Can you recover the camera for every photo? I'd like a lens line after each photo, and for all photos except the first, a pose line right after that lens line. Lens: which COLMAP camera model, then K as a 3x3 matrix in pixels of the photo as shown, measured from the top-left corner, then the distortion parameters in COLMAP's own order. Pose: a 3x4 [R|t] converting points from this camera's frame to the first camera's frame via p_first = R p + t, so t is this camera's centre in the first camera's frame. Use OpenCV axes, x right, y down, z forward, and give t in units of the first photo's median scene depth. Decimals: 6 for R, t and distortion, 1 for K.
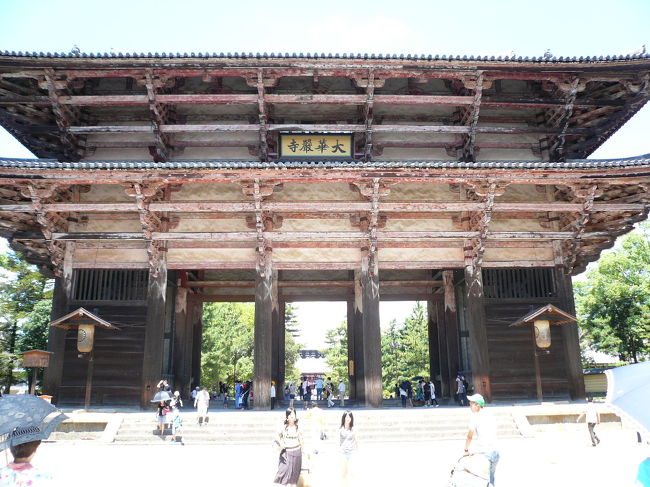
lens RADIAL K [[561.7, 0, 325.0], [0, 561.7, 243.5], [0, 0, 1]] dist [-0.069910, -0.000380]
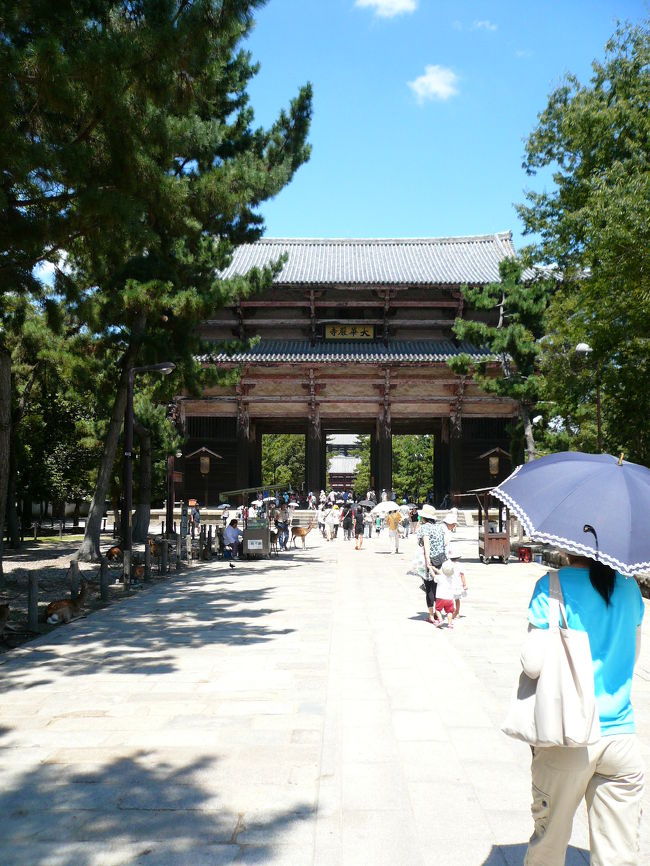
lens RADIAL K [[695.7, 0, 325.0], [0, 695.7, 433.0], [0, 0, 1]] dist [0.000298, 0.000026]
pose [[0.998950, 0.011151, -0.044445, 0.003796], [-0.003421, 0.985380, 0.170339, -0.227071], [0.045694, -0.170008, 0.984383, -0.820442]]
